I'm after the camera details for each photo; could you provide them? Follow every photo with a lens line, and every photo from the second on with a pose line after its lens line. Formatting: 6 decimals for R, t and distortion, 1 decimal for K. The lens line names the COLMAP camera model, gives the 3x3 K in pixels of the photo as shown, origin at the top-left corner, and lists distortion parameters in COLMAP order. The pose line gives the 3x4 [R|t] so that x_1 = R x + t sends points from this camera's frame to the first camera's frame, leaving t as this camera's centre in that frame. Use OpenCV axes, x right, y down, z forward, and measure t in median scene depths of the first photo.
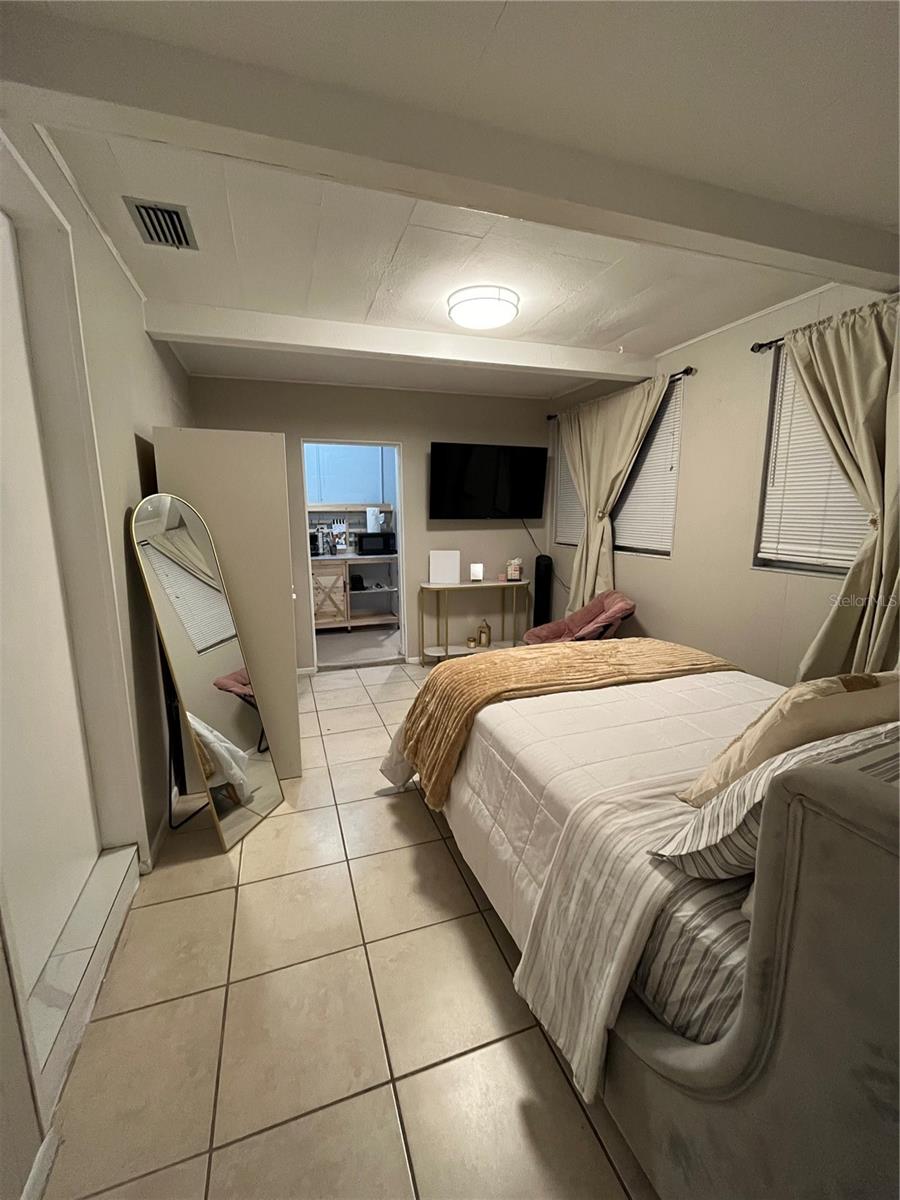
lens RADIAL K [[485.7, 0, 450.0], [0, 485.7, 600.0], [0, 0, 1]] dist [-0.001664, -0.000159]
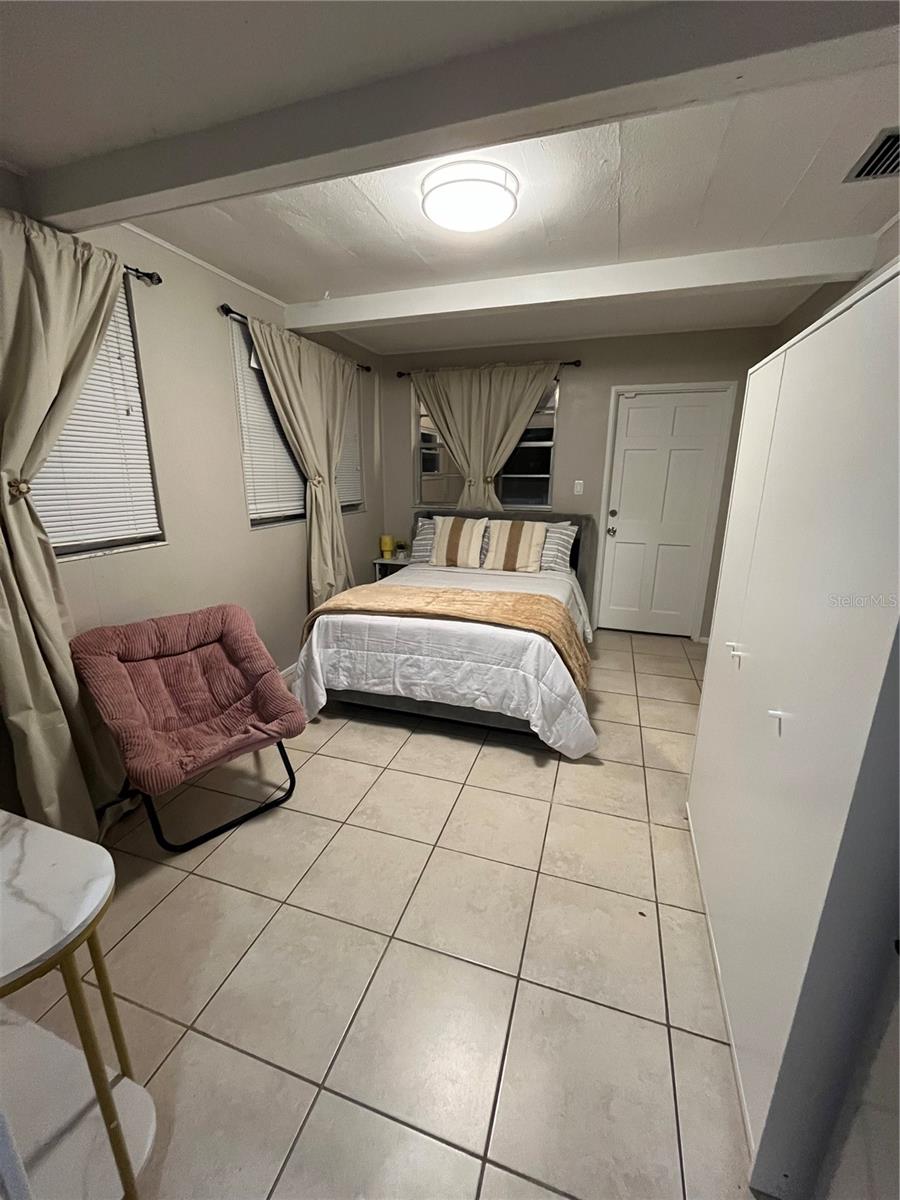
lens RADIAL K [[485.7, 0, 450.0], [0, 485.7, 600.0], [0, 0, 1]] dist [-0.001664, -0.000159]
pose [[-0.794513, -0.154577, 0.587244, -0.493825], [0.109677, 0.914626, 0.389141, -0.375598], [-0.597261, 0.373584, -0.709728, 1.992580]]
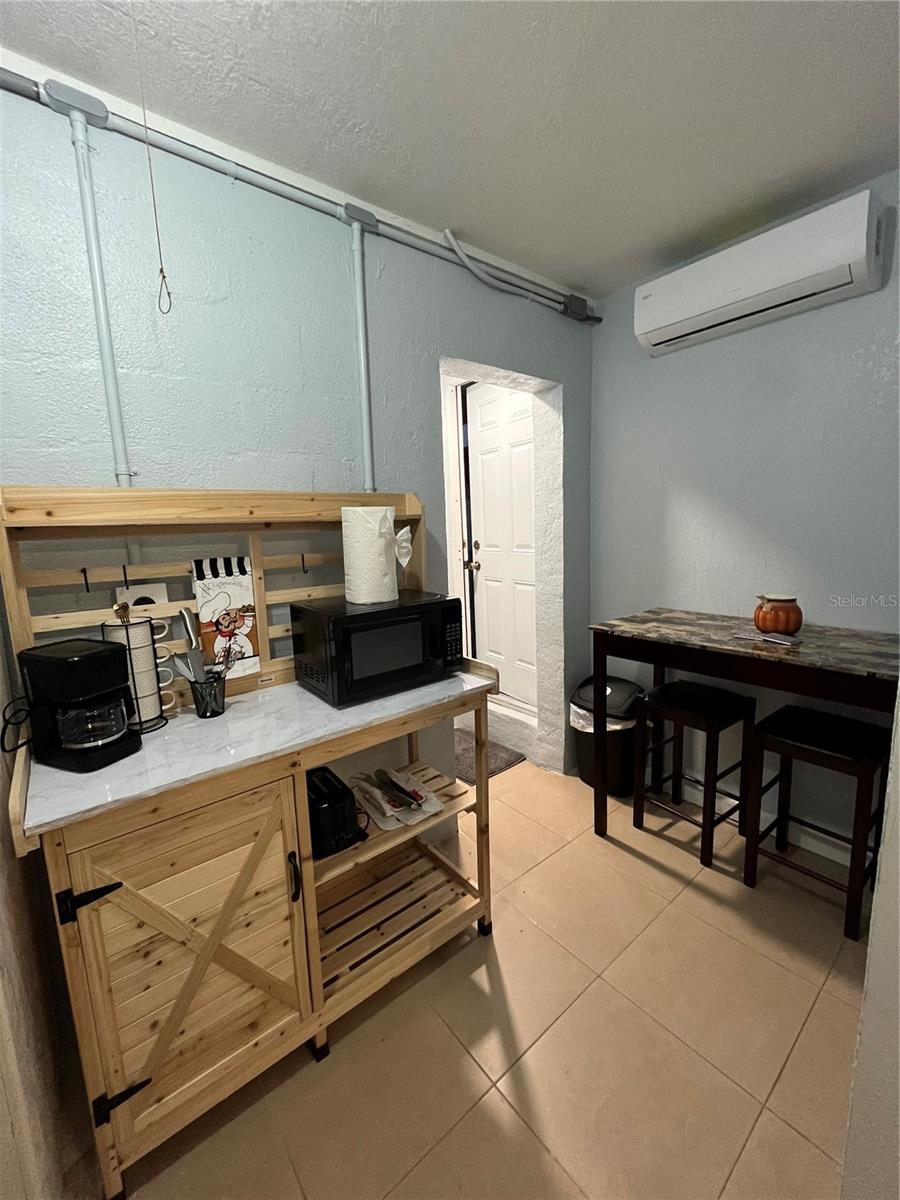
lens RADIAL K [[485.7, 0, 450.0], [0, 485.7, 600.0], [0, 0, 1]] dist [-0.001664, -0.000159]
pose [[0.939927, -0.076775, 0.332630, -0.205600], [0.087149, 0.996061, -0.016359, -0.132297], [-0.330064, 0.044364, 0.942916, 0.743206]]
